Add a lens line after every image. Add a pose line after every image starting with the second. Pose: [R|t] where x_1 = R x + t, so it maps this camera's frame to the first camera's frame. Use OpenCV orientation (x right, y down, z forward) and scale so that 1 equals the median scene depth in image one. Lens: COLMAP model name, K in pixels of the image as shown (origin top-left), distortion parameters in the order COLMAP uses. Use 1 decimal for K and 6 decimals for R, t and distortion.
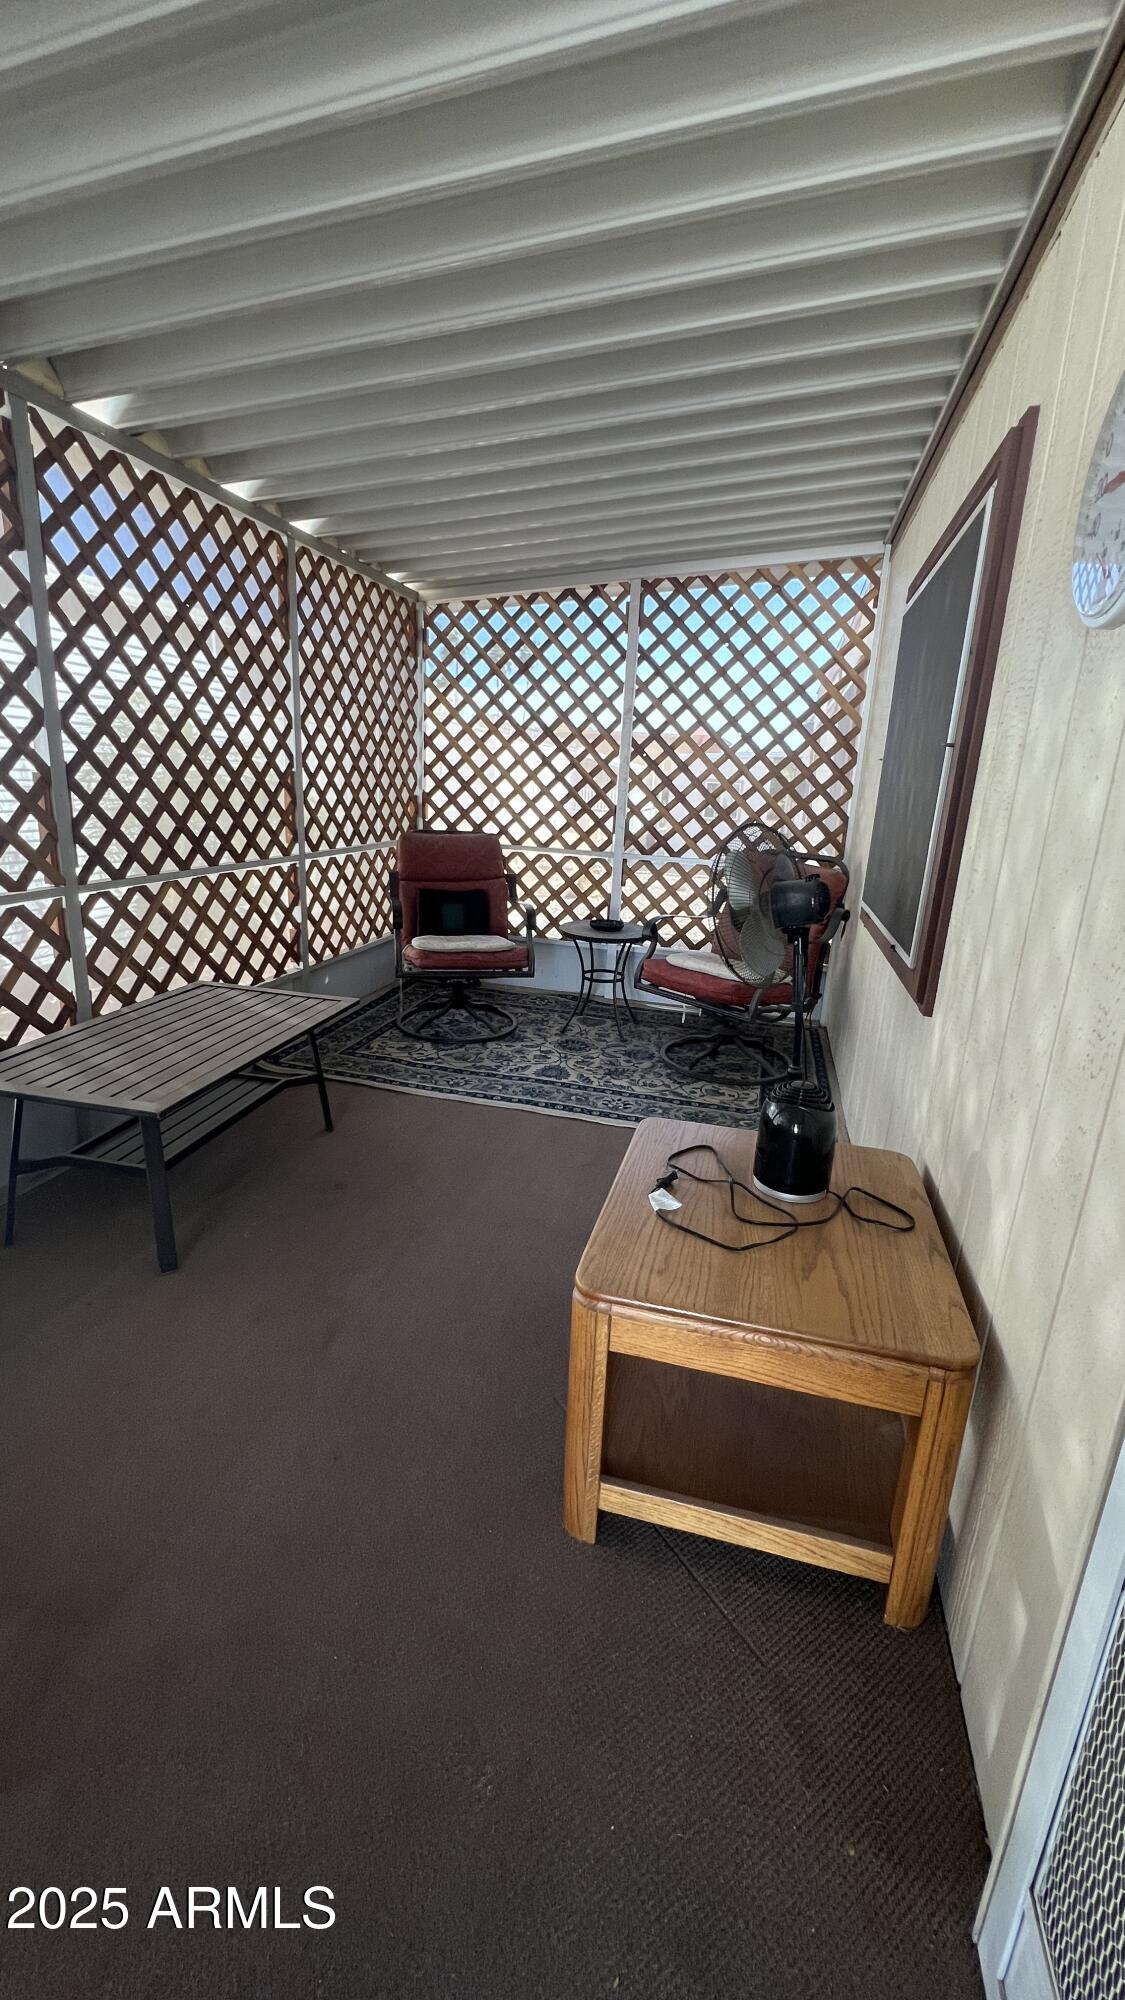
lens RADIAL K [[795.5, 0, 563.7], [0, 795.5, 1002.2], [0, 0, 1]] dist [0.002942, 0.000303]
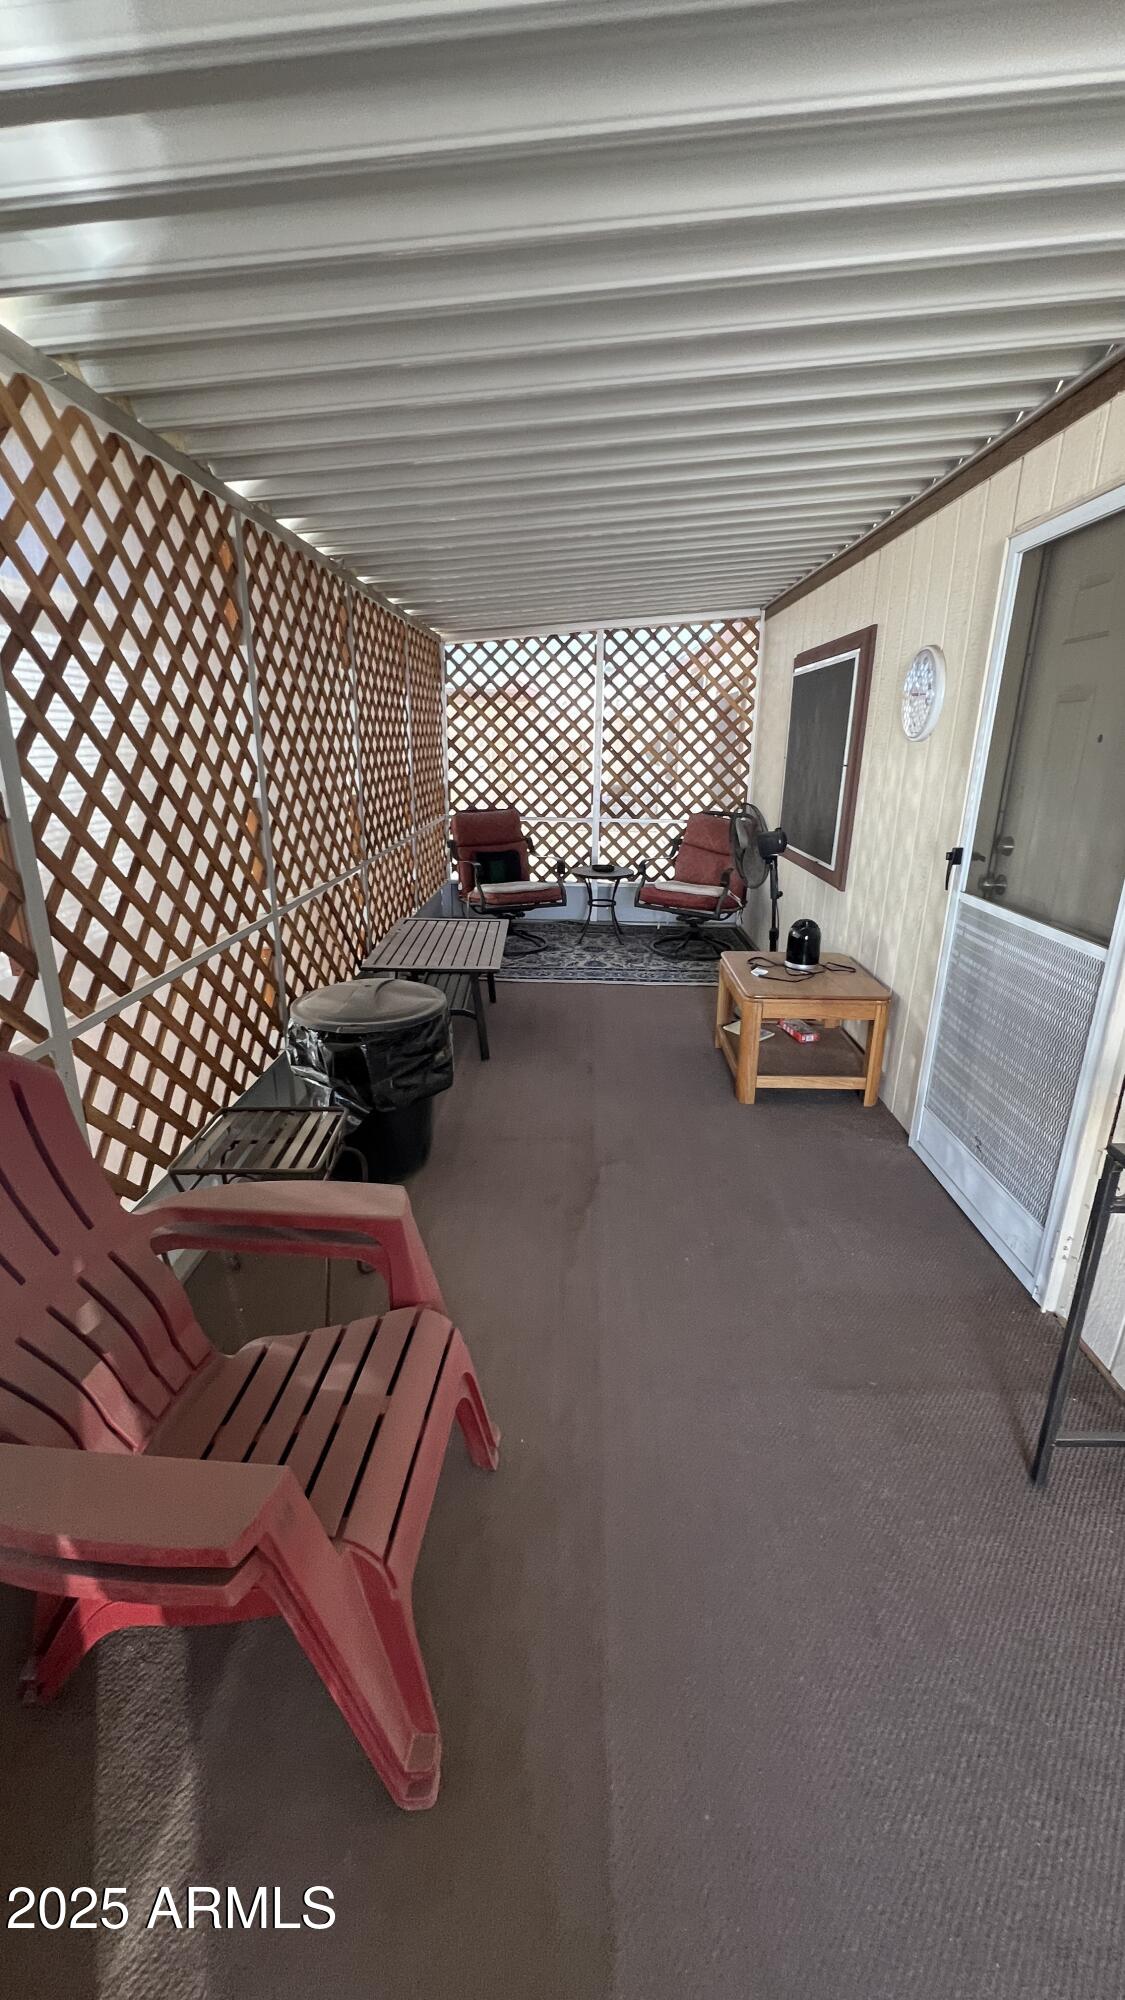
lens RADIAL K [[795.5, 0, 559.3], [0, 795.5, 998.3], [0, 0, 1]] dist [0.002942, 0.000303]
pose [[0.974842, -0.101355, 0.198522, -0.324620], [0.091364, 0.994075, 0.058879, 0.046492], [-0.203313, -0.039260, 0.978326, -0.417399]]
